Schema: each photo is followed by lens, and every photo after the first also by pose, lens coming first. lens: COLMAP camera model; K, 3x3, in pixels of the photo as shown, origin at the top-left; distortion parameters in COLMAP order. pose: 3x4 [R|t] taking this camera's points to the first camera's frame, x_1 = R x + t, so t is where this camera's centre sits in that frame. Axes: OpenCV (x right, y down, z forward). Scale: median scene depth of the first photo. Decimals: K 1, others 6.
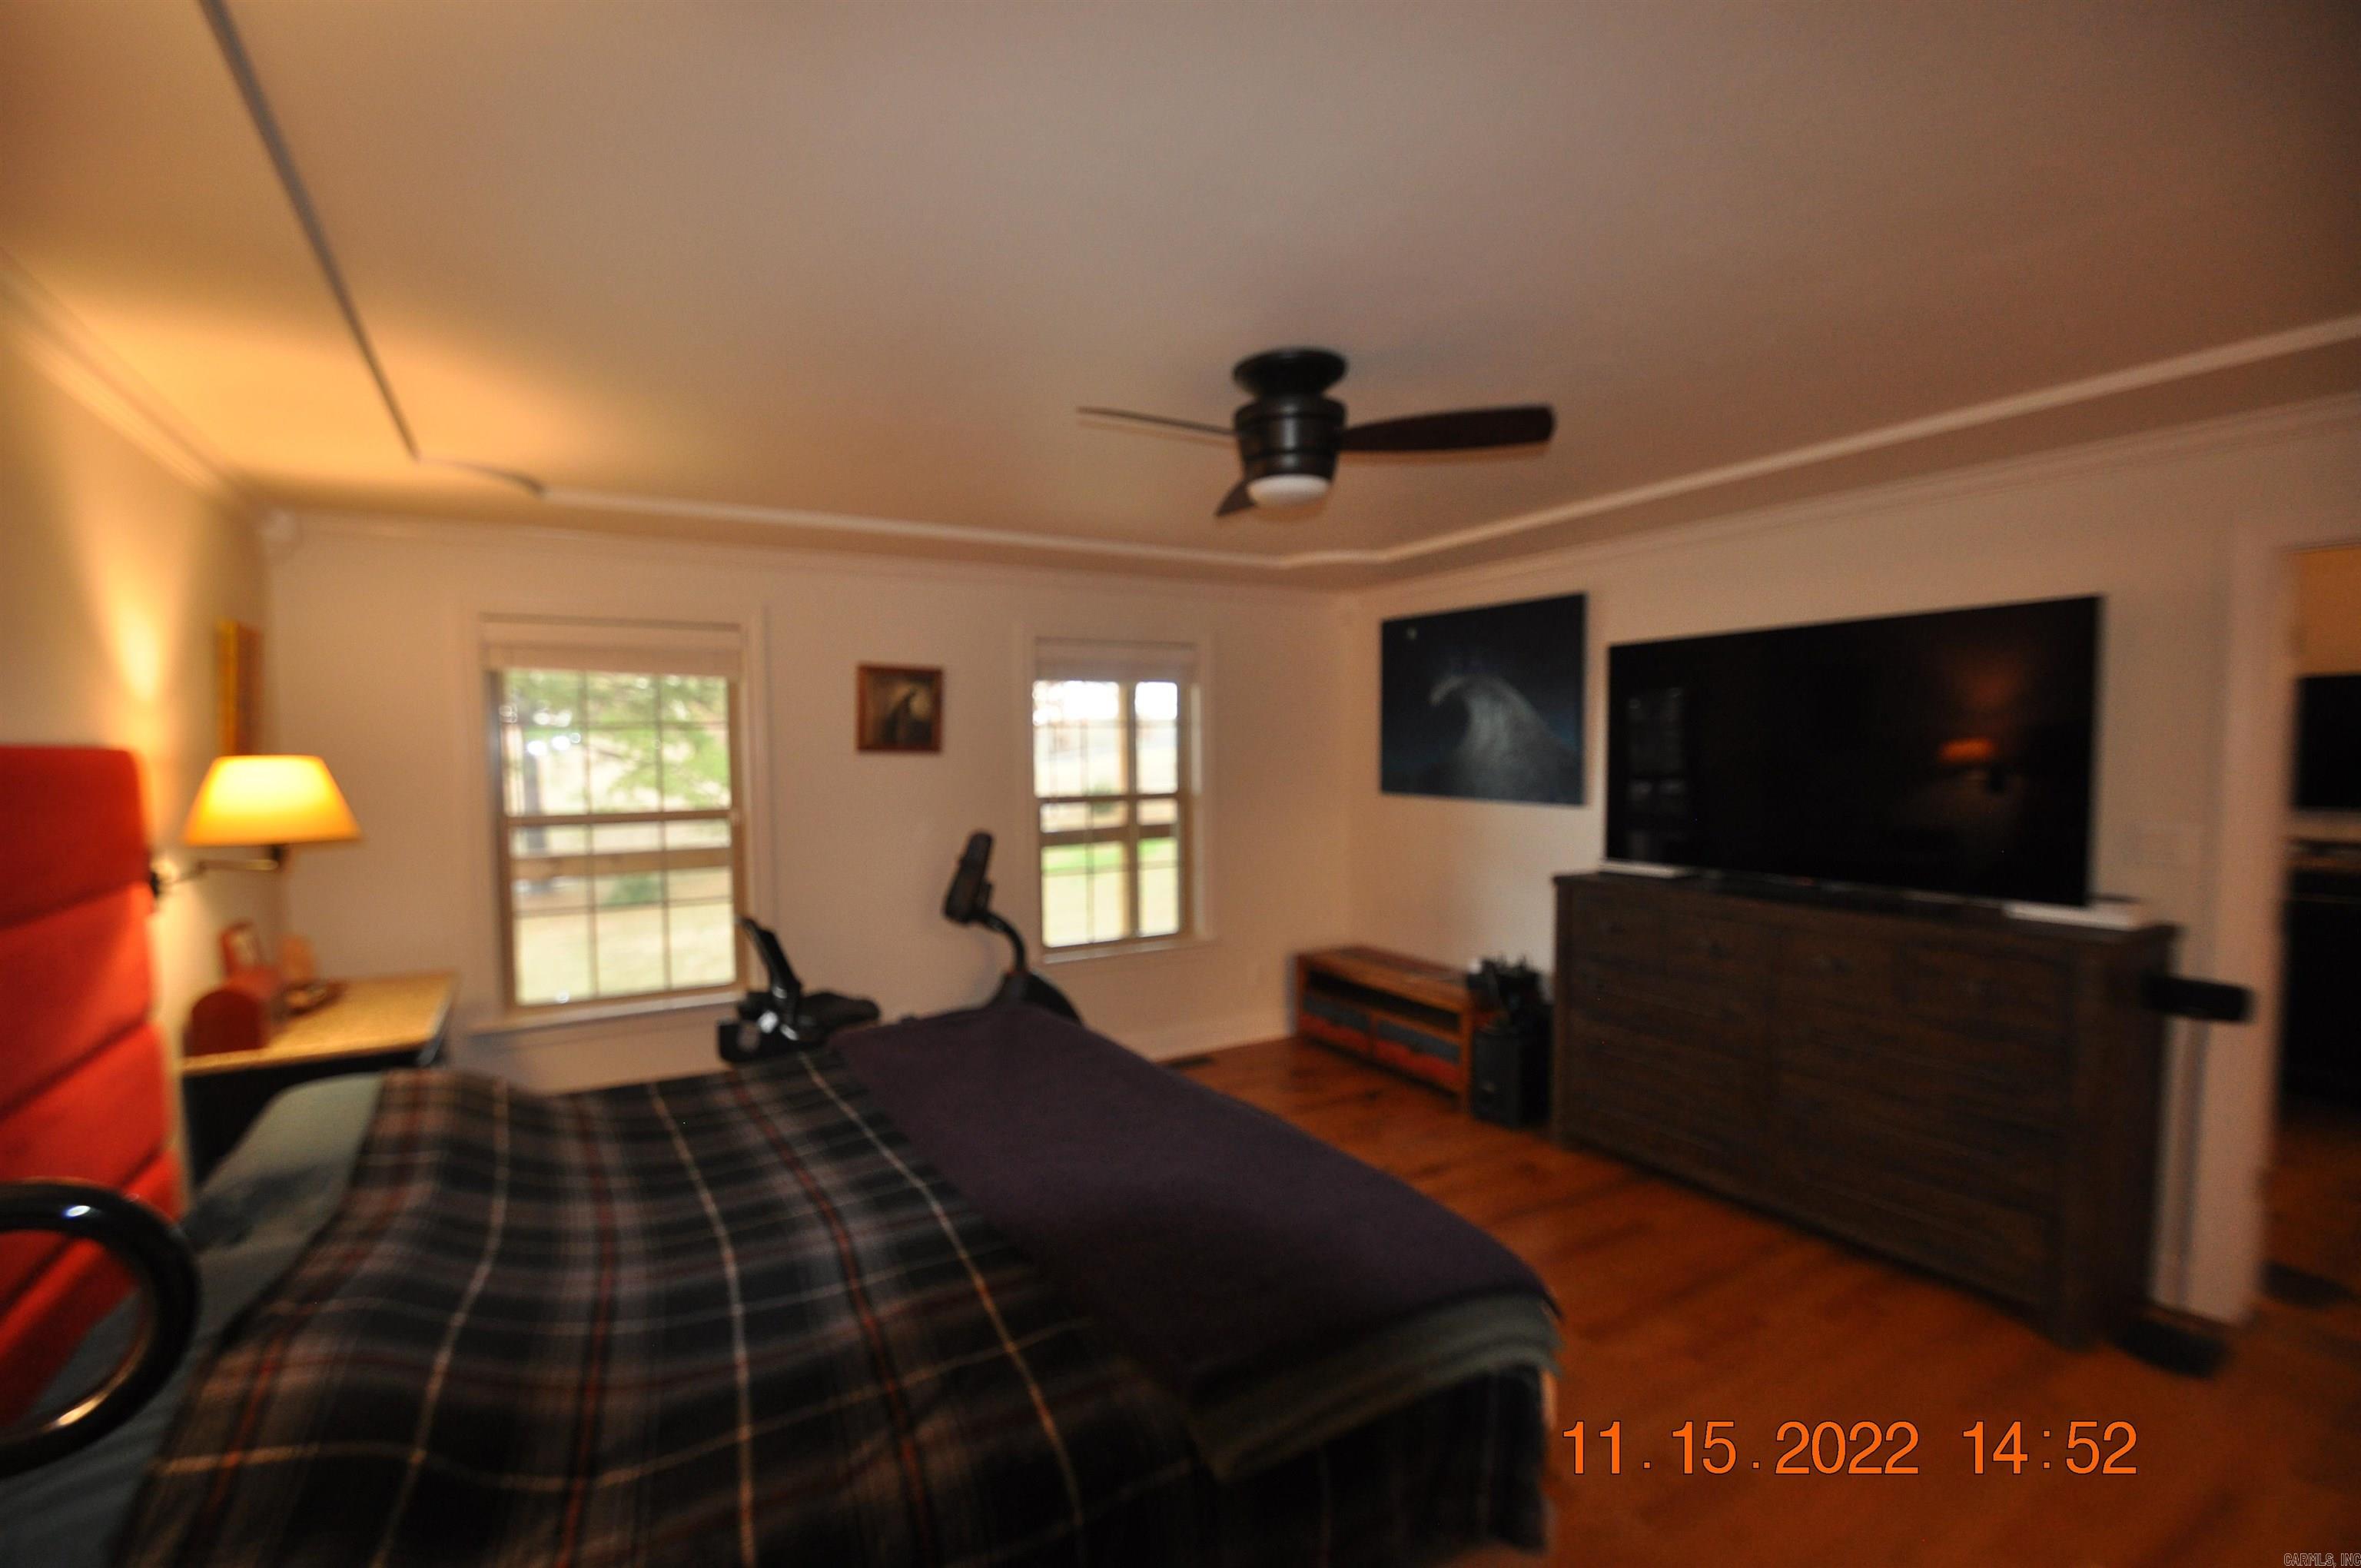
lens RADIAL K [[971.0, 0, 1180.5], [0, 971.0, 784.0], [0, 0, 1]] dist [0.001170, 0.000065]
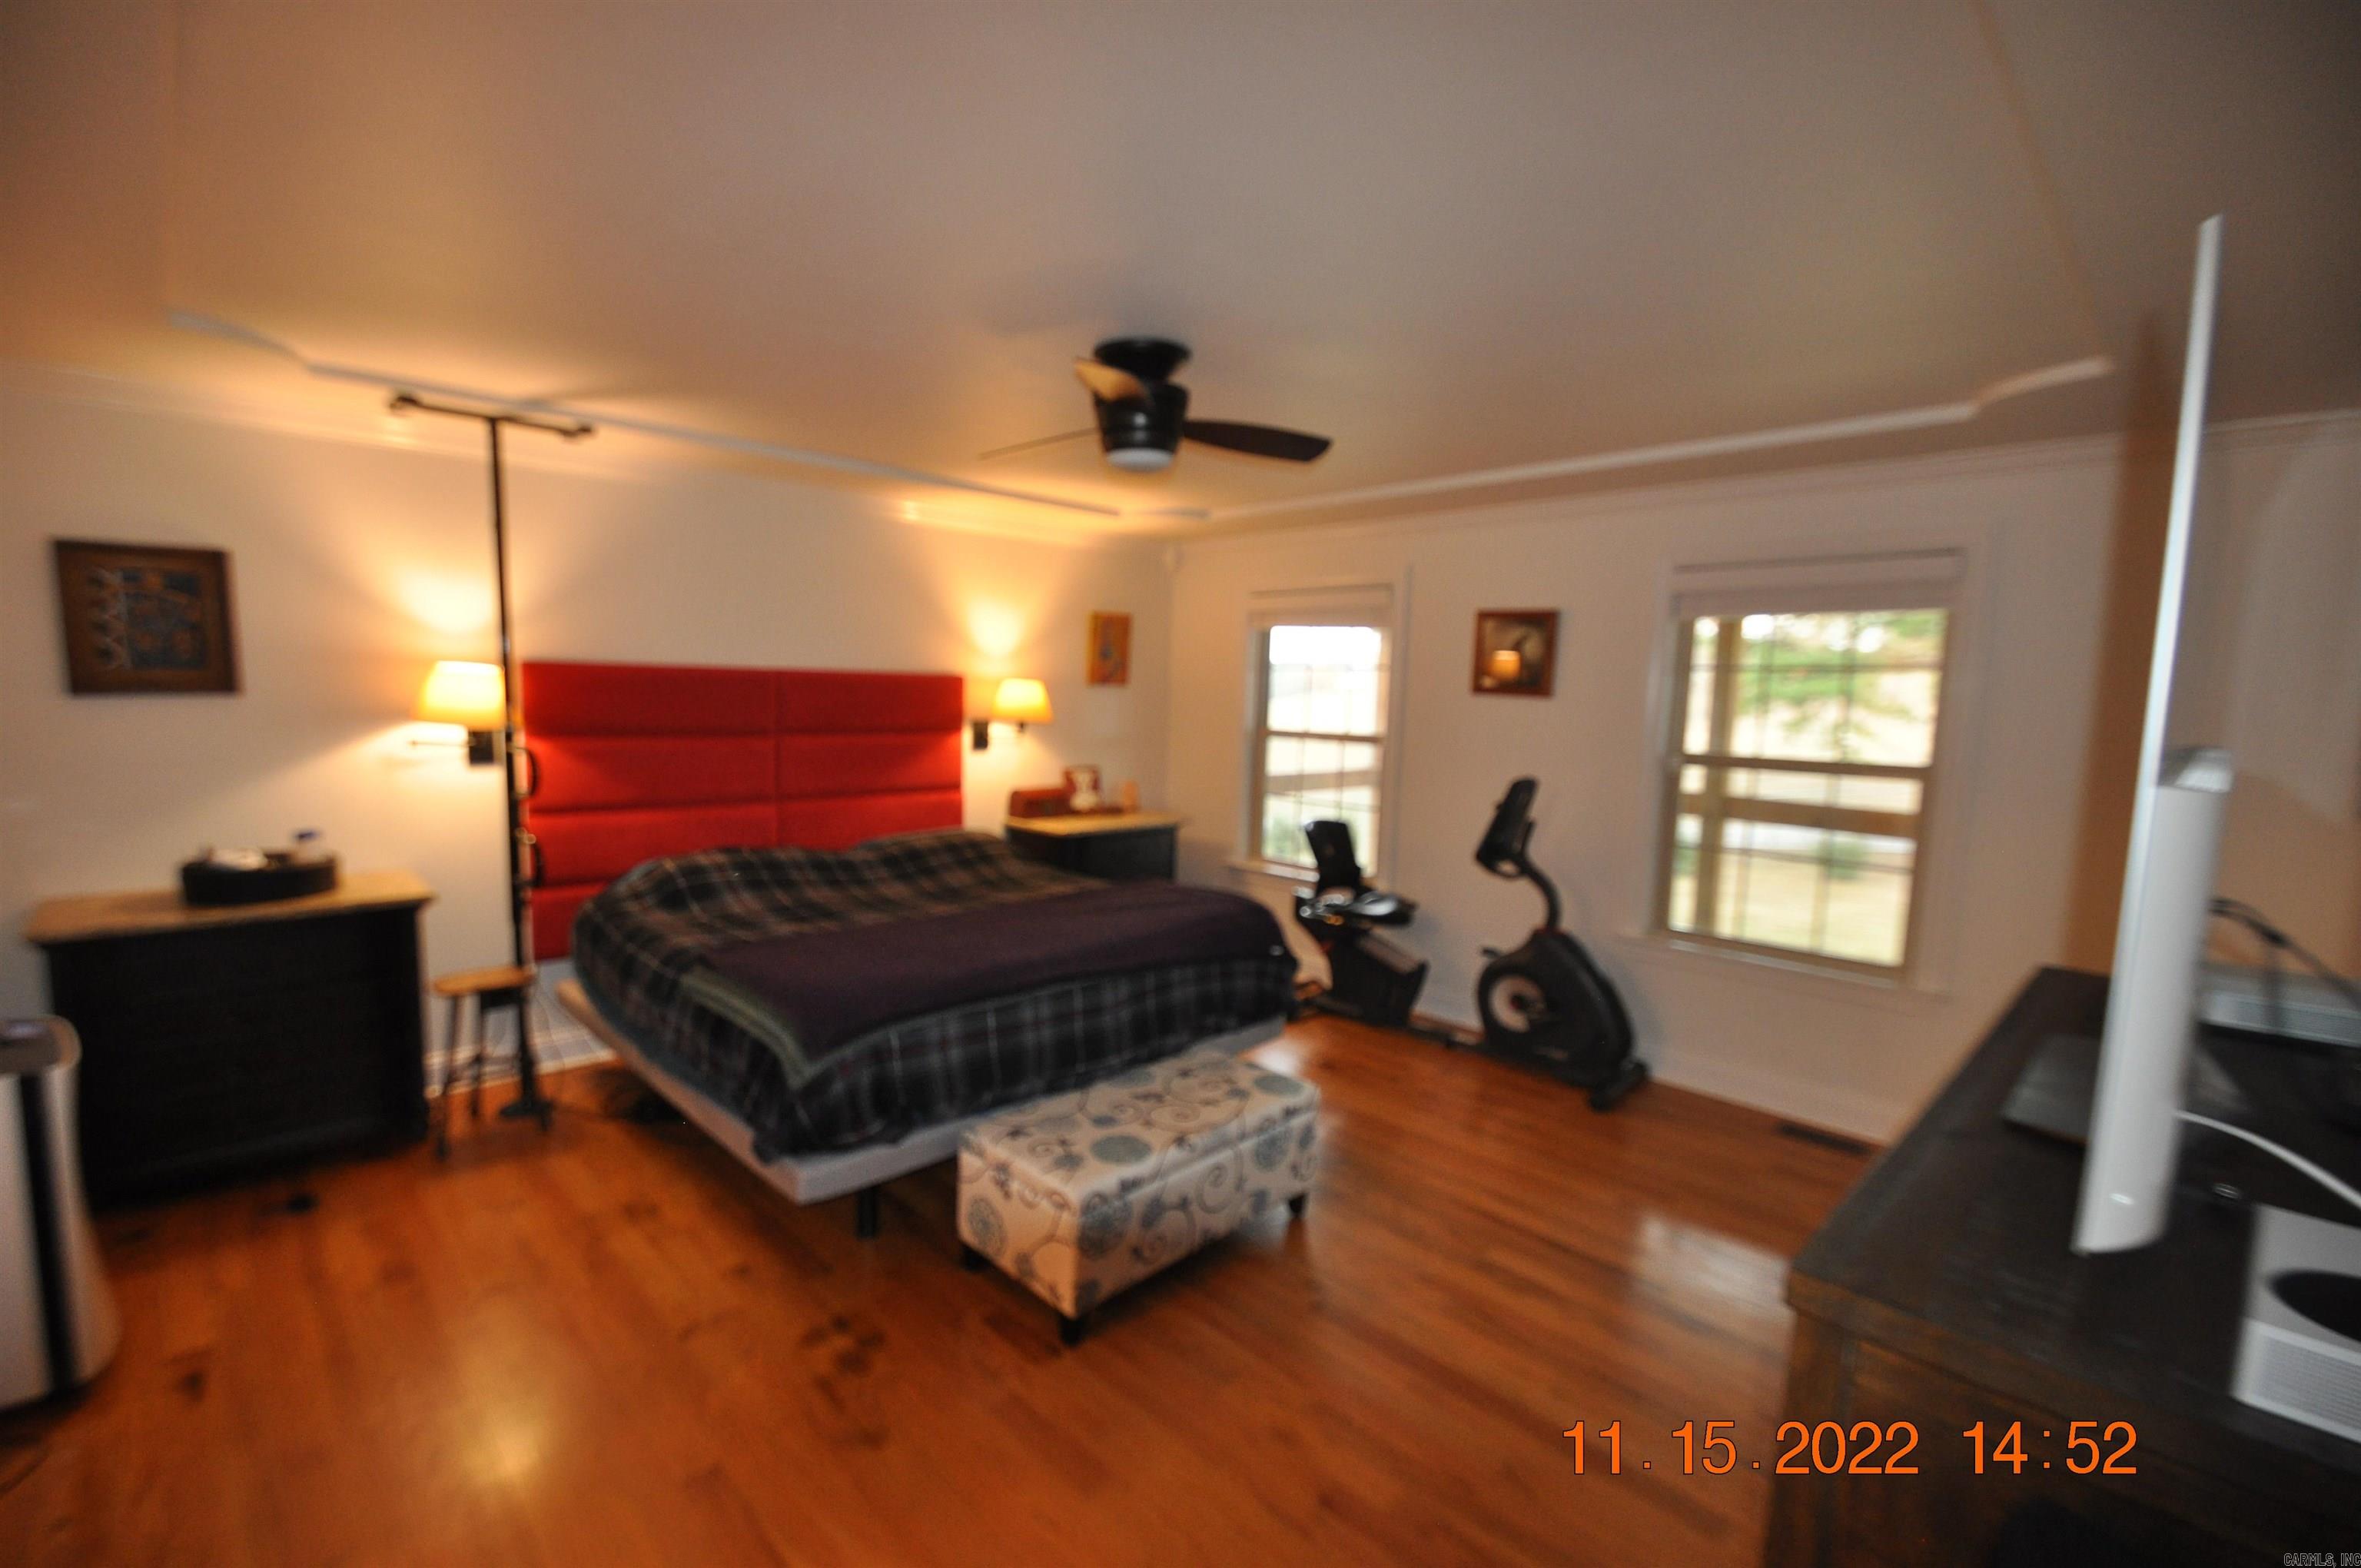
lens RADIAL K [[1045.9, 0, 1180.5], [0, 1045.9, 784.0], [0, 0, 1]] dist [0.002327, 0.000207]
pose [[0.302394, 0.108391, -0.947000, 0.646837], [-0.062455, 0.993632, 0.093785, -0.021600], [0.951135, 0.030785, 0.307238, 0.328695]]
